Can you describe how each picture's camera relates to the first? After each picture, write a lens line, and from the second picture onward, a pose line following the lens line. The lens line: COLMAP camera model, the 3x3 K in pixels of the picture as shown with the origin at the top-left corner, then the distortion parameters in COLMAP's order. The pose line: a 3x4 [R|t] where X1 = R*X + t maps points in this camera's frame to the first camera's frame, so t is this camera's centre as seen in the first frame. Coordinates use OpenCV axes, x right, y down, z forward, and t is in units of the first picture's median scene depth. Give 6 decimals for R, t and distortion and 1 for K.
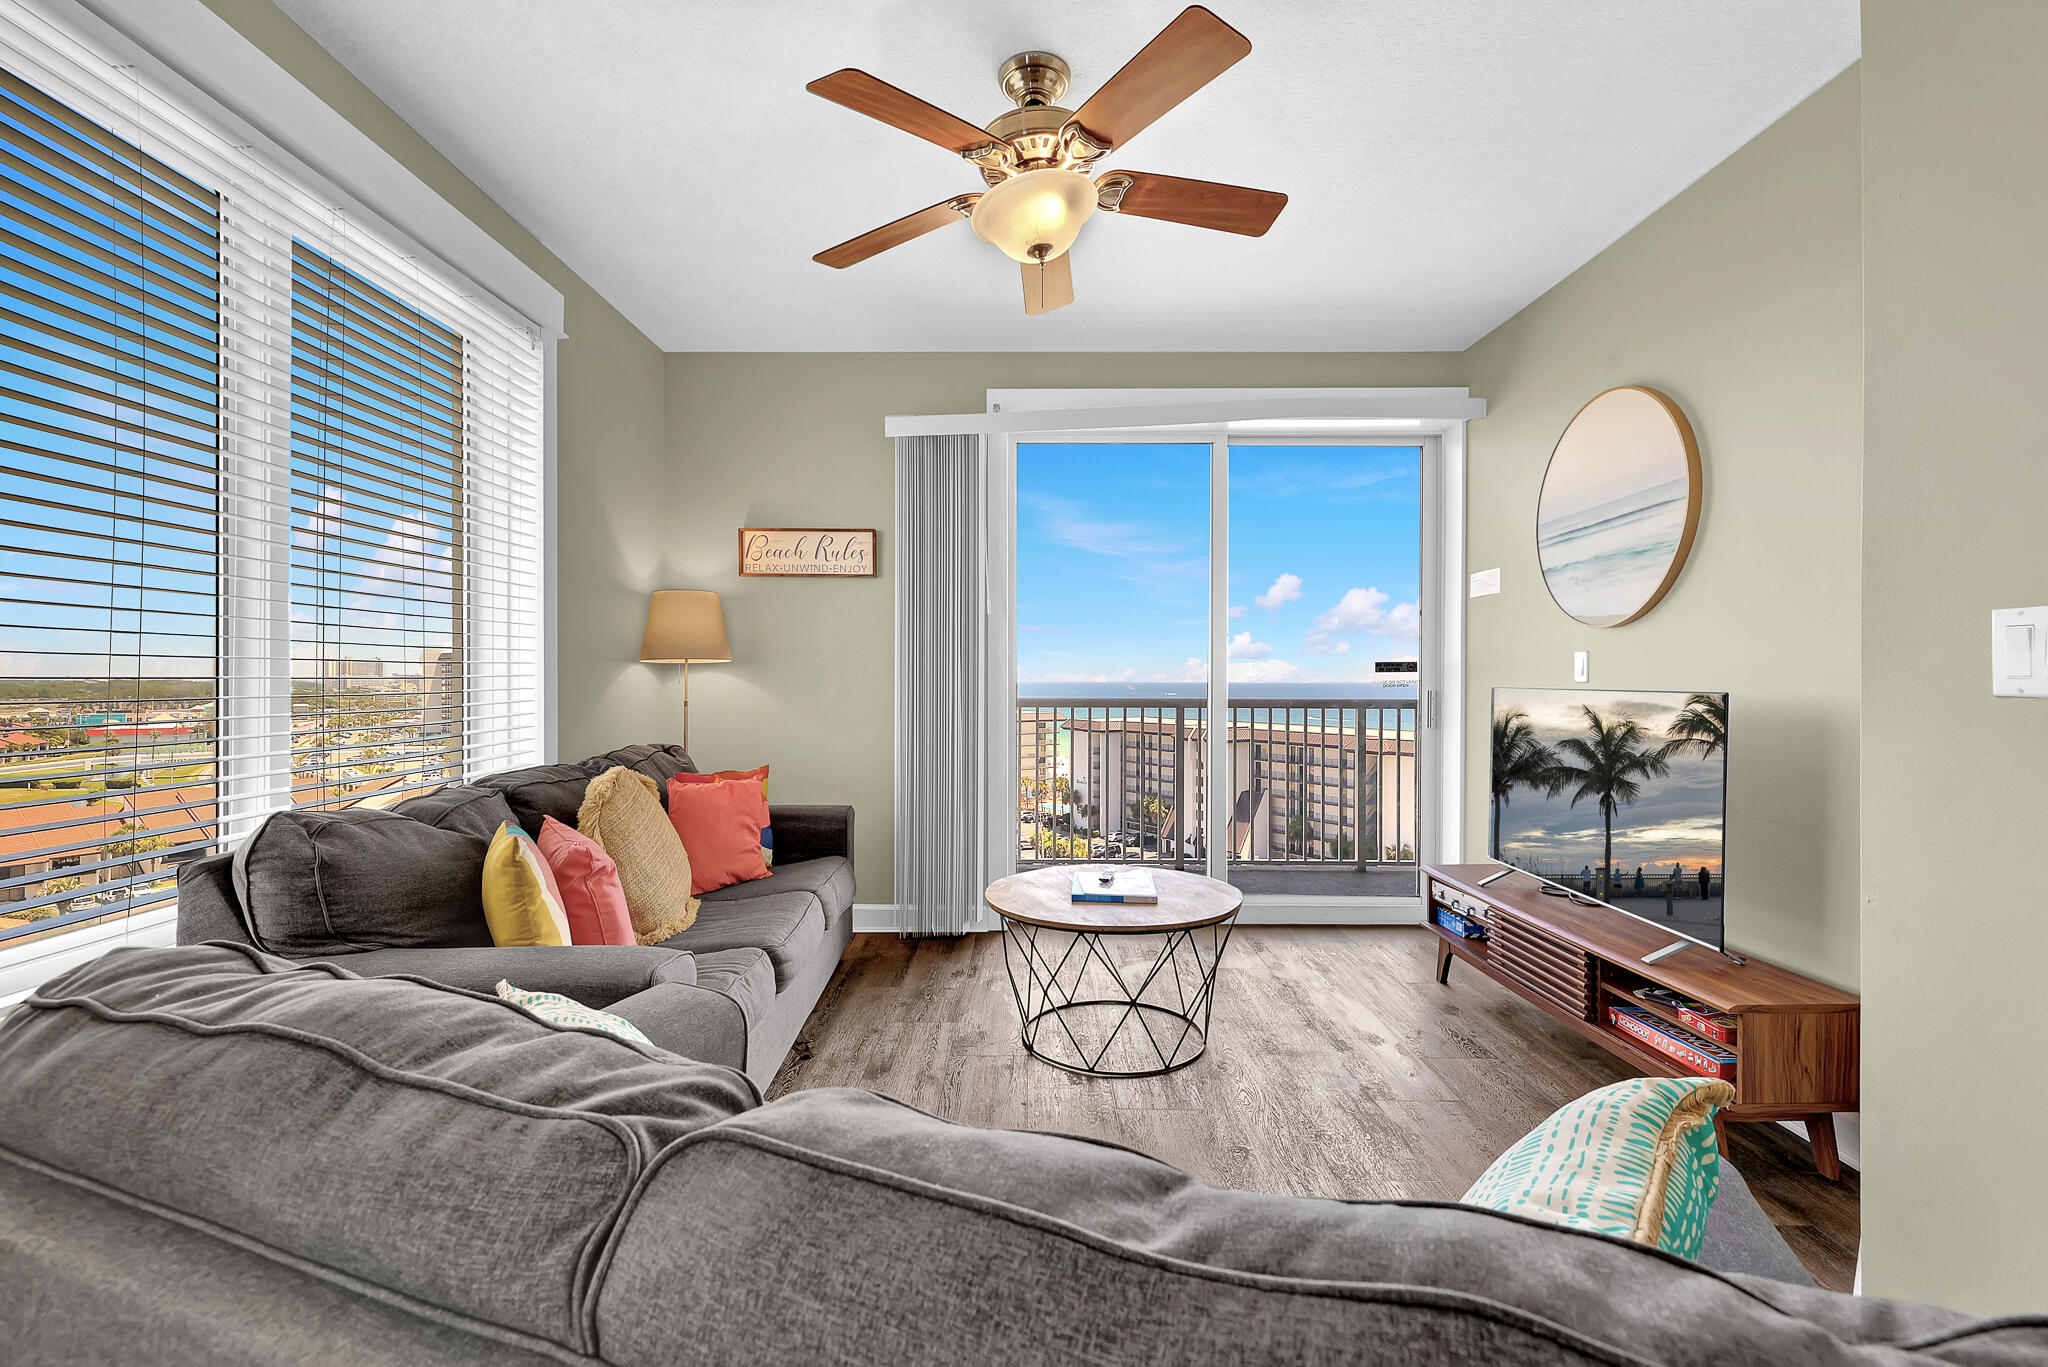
lens RADIAL K [[882.3, 0, 1022.1], [0, 882.3, 674.0], [0, 0, 1]] dist [-0.001843, -0.000177]
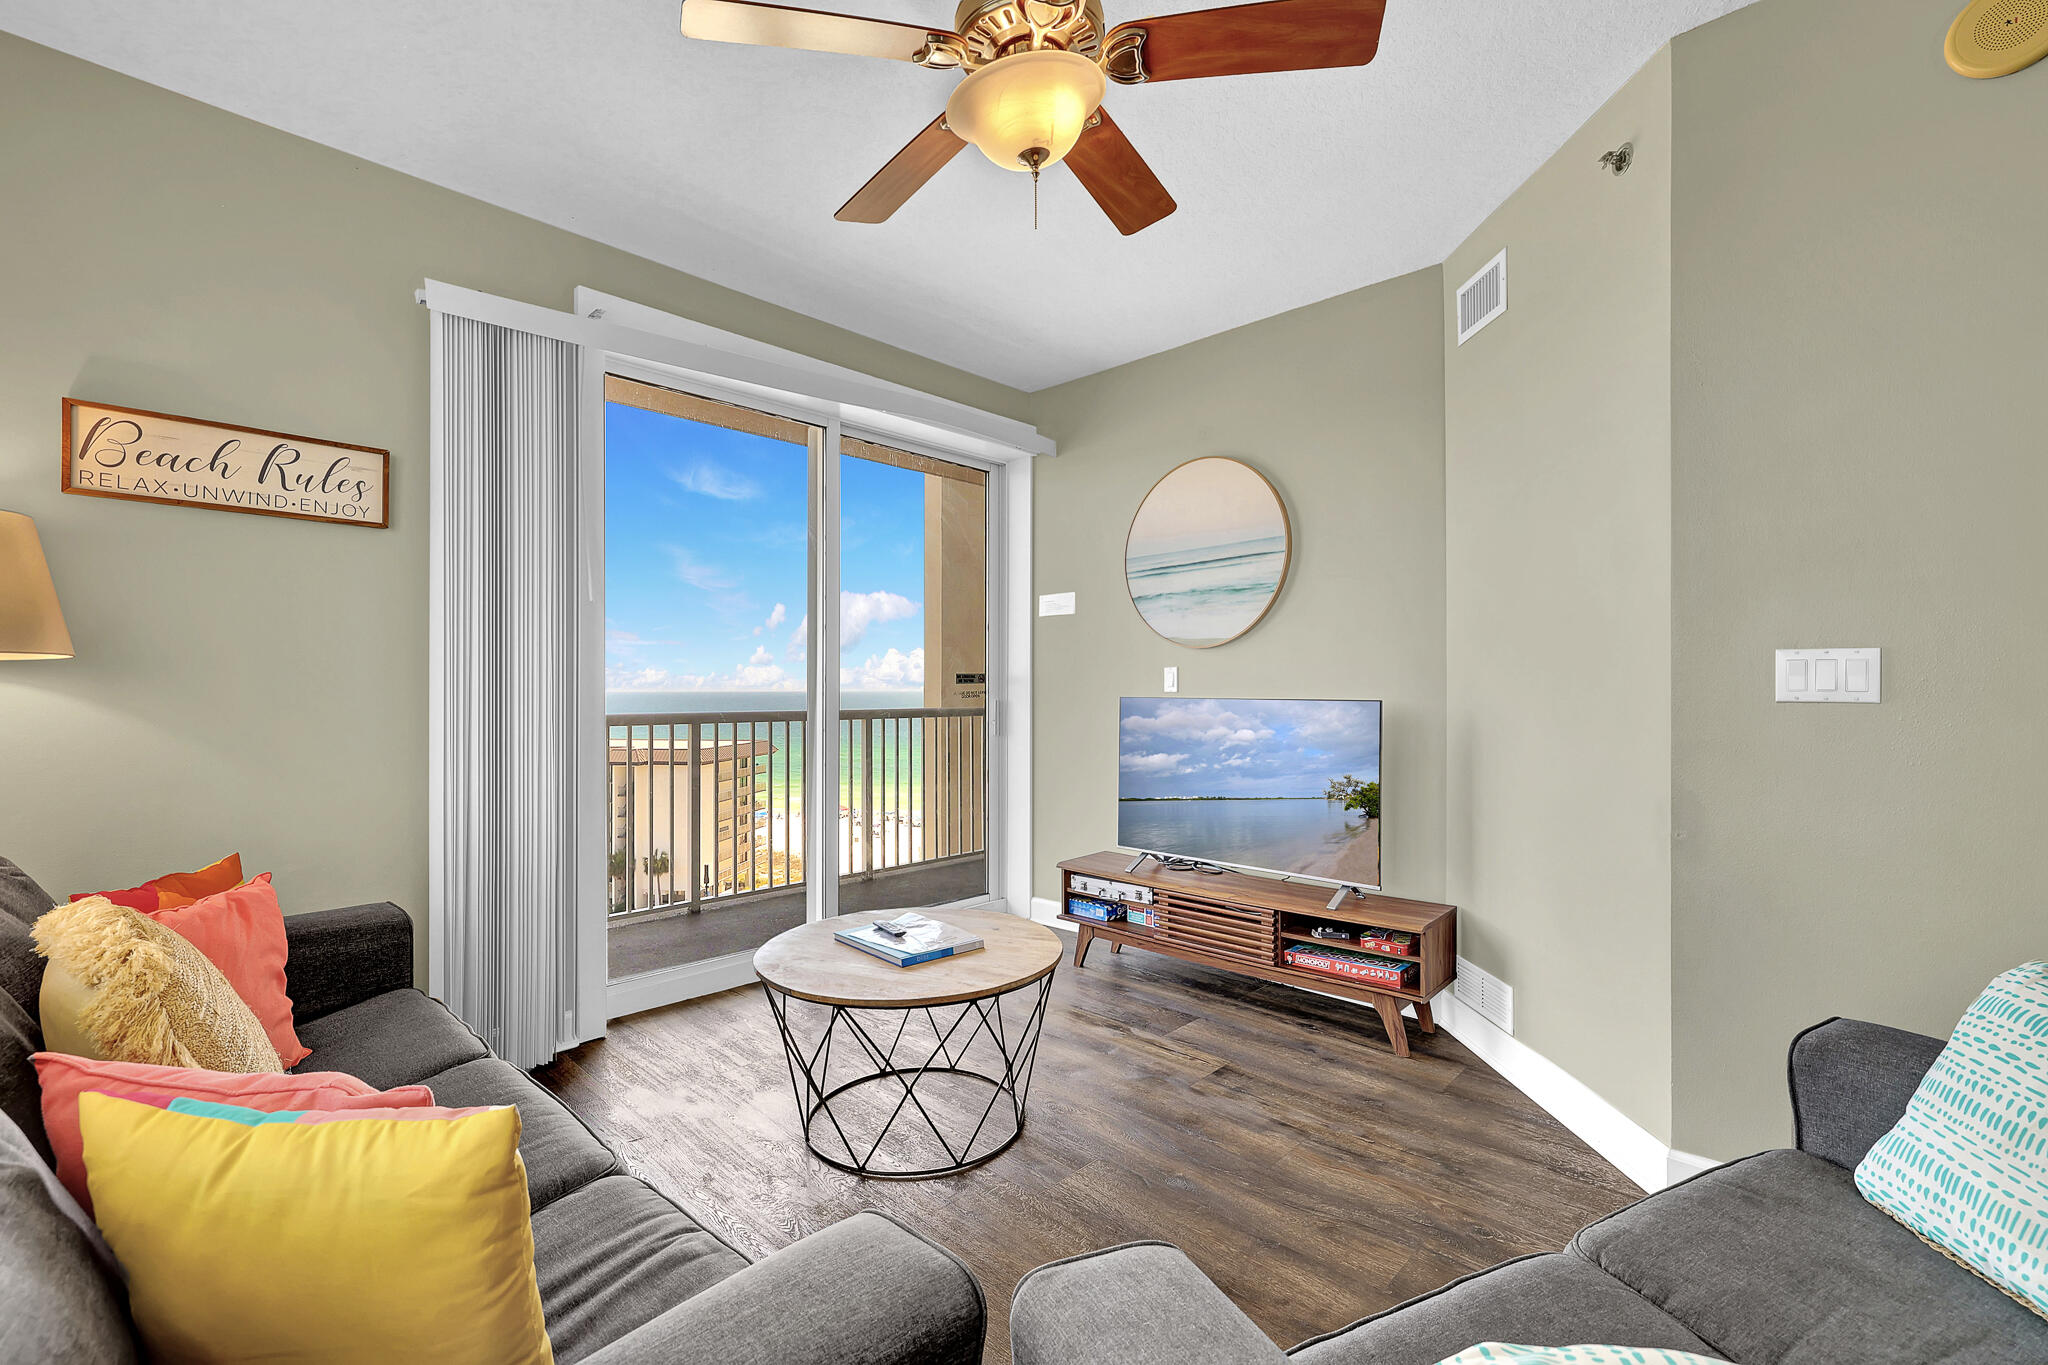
lens RADIAL K [[882.1, 0, 1014.1], [0, 882.1, 684.7], [0, 0, 1]] dist [0.000213, -0.000148]
pose [[0.690131, 0.001639, 0.723682, -0.309253], [-0.002177, 0.999998, -0.000189, -0.000308], [-0.723681, -0.001445, 0.690133, 0.249463]]
